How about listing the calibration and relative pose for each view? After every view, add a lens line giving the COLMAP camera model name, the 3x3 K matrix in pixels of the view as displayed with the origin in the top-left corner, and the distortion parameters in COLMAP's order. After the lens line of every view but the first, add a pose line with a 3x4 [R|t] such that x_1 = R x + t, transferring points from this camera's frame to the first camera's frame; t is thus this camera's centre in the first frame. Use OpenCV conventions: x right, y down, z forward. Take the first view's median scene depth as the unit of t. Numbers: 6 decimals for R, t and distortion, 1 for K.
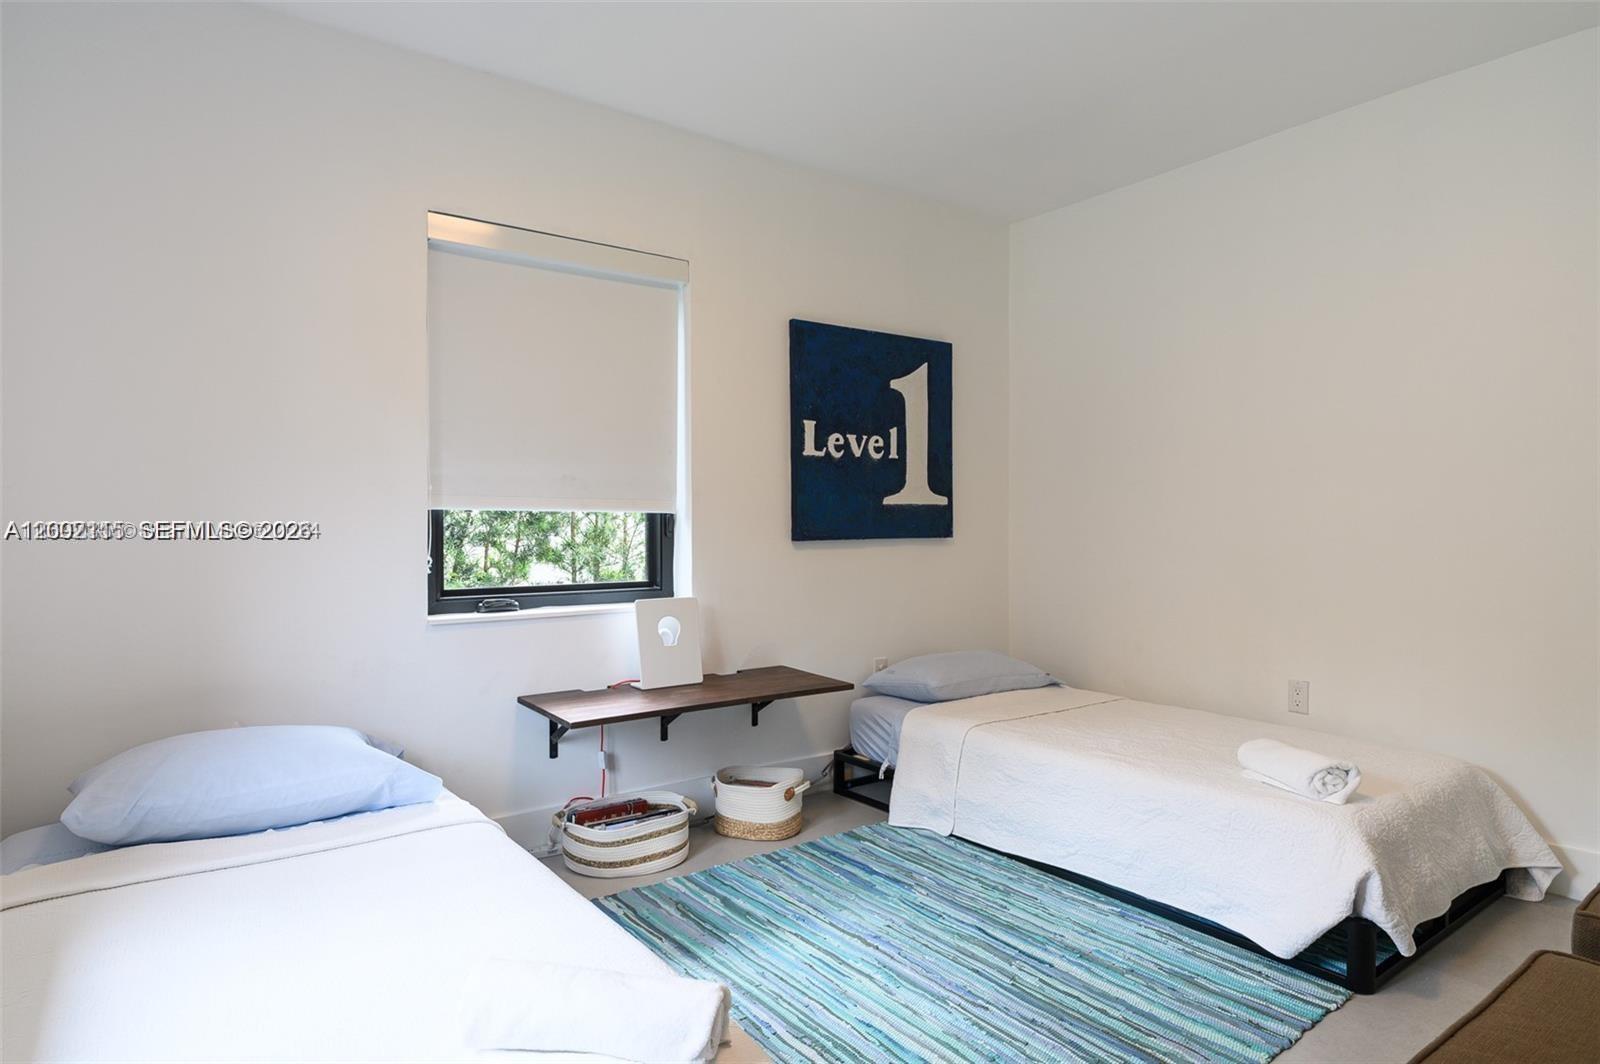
lens RADIAL K [[904.9, 0, 802.7], [0, 904.9, 526.8], [0, 0, 1]] dist [0.003580, 0.000113]
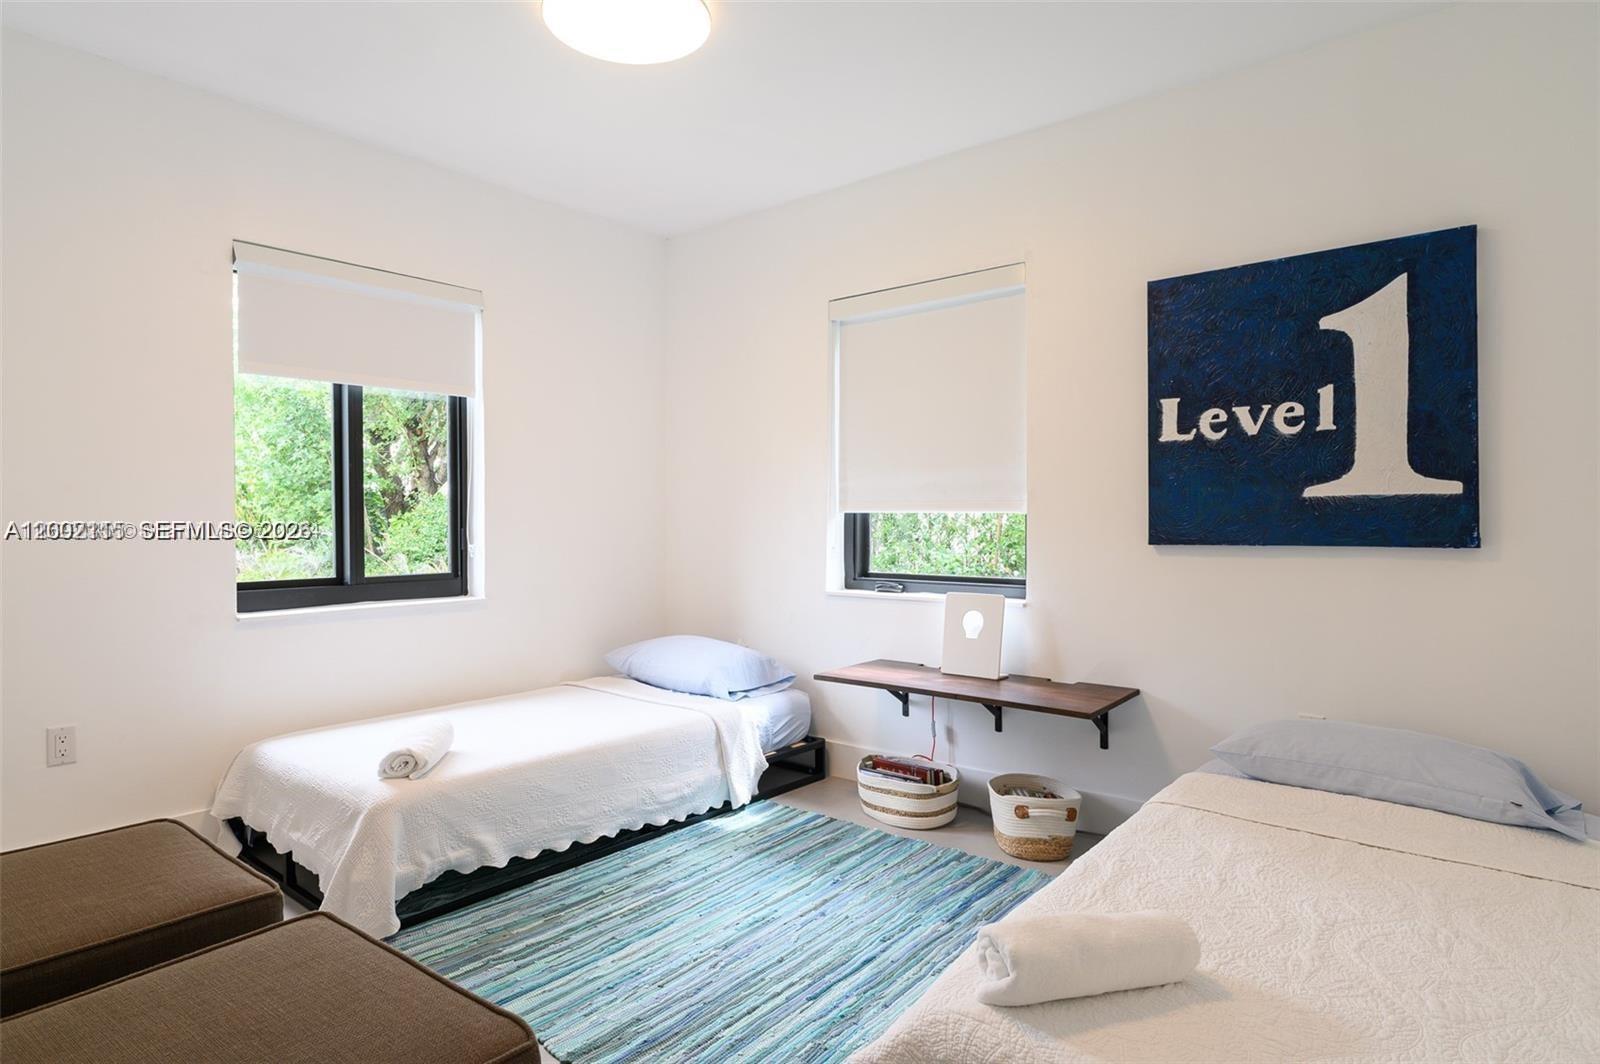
lens RADIAL K [[904.9, 0, 793.7], [0, 904.9, 527.5], [0, 0, 1]] dist [0.003580, 0.000113]
pose [[0.235512, 0.005271, -0.971857, 0.713063], [-0.008765, 0.999956, 0.003299, 0.000031], [0.971832, 0.007742, 0.235548, 0.465385]]
